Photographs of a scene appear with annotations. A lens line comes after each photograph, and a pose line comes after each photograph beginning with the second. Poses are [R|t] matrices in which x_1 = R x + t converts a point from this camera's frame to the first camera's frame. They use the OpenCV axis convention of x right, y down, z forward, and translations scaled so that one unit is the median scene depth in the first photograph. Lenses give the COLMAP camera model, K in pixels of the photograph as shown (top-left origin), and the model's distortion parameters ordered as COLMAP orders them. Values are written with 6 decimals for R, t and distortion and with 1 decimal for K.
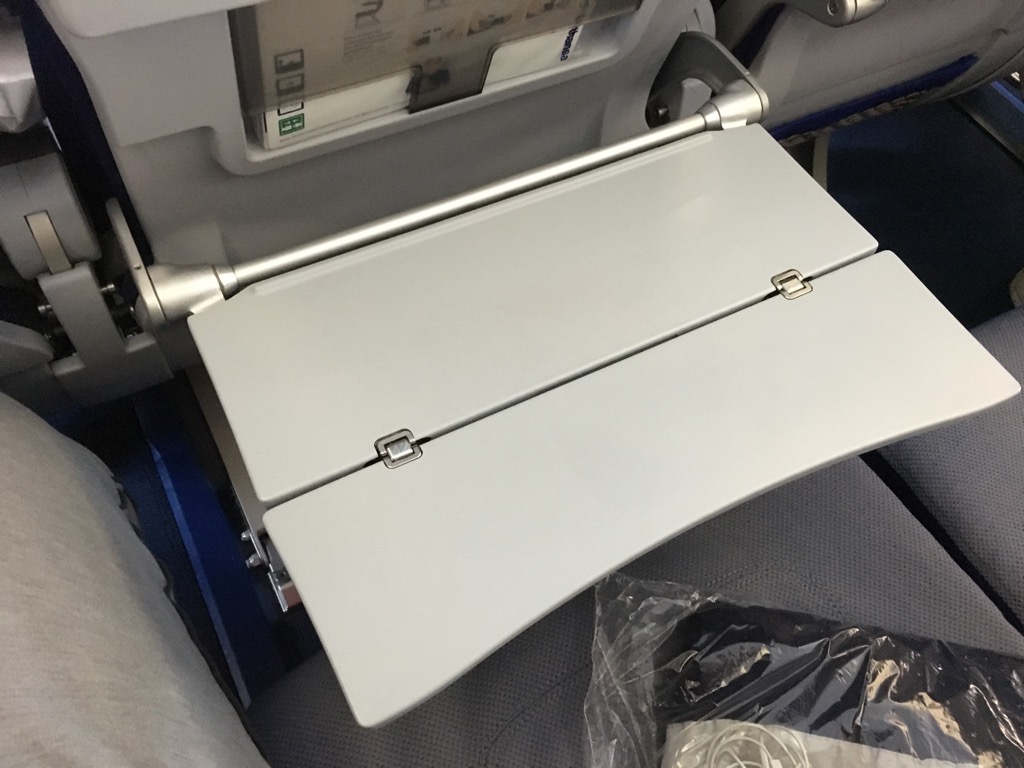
lens RADIAL K [[873.2, 0, 509.7], [0, 873.2, 389.7], [0, 0, 1]] dist [0.032506, -0.062308]
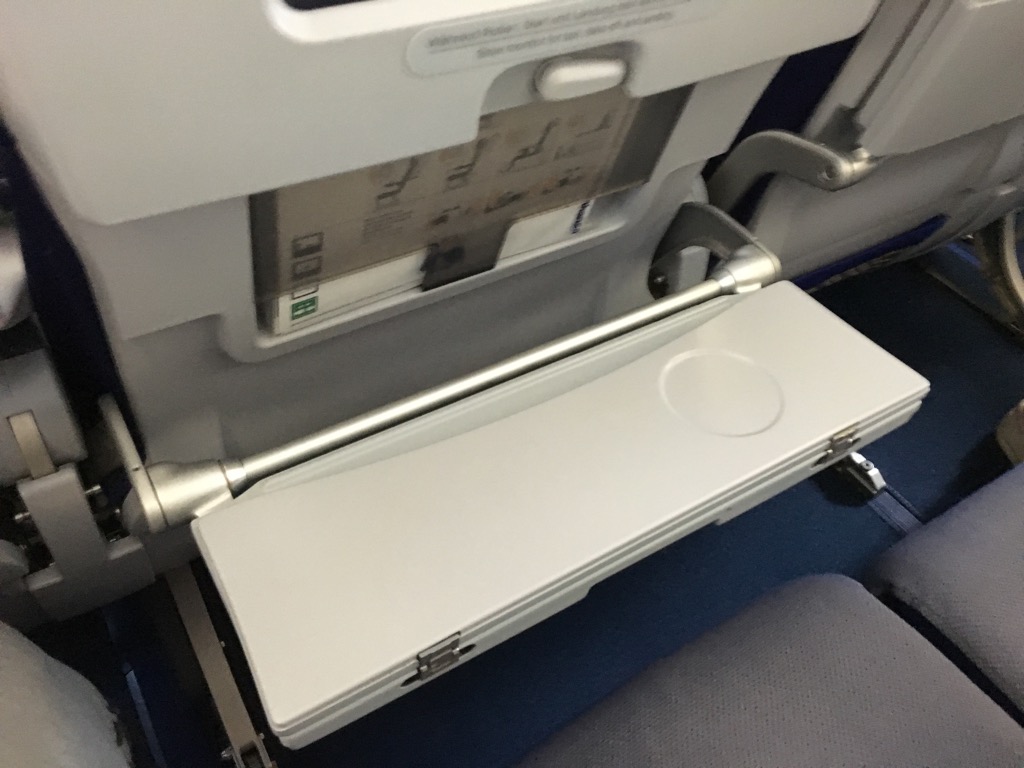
lens RADIAL K [[873.2, 0, 509.4], [0, 873.2, 379.0], [0, 0, 1]] dist [0.032506, -0.062308]
pose [[0.997811, -0.049613, 0.043716, -0.064752], [0.057423, 0.977946, -0.200809, -0.022419], [-0.032789, 0.202879, 0.978655, 0.073039]]
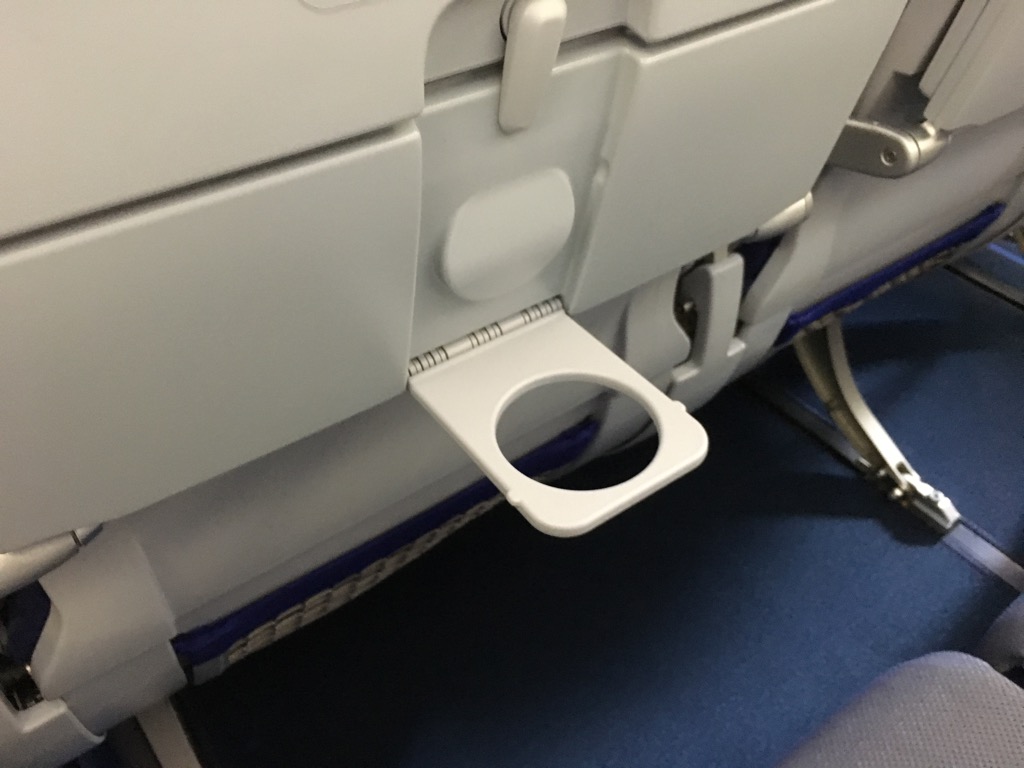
lens RADIAL K [[873.2, 0, 519.1], [0, 873.2, 382.7], [0, 0, 1]] dist [0.032506, -0.062308]
pose [[0.989137, -0.139869, 0.045225, -0.047334], [0.146746, 0.957562, -0.248072, -0.092717], [-0.008608, 0.252014, 0.967685, 0.301678]]
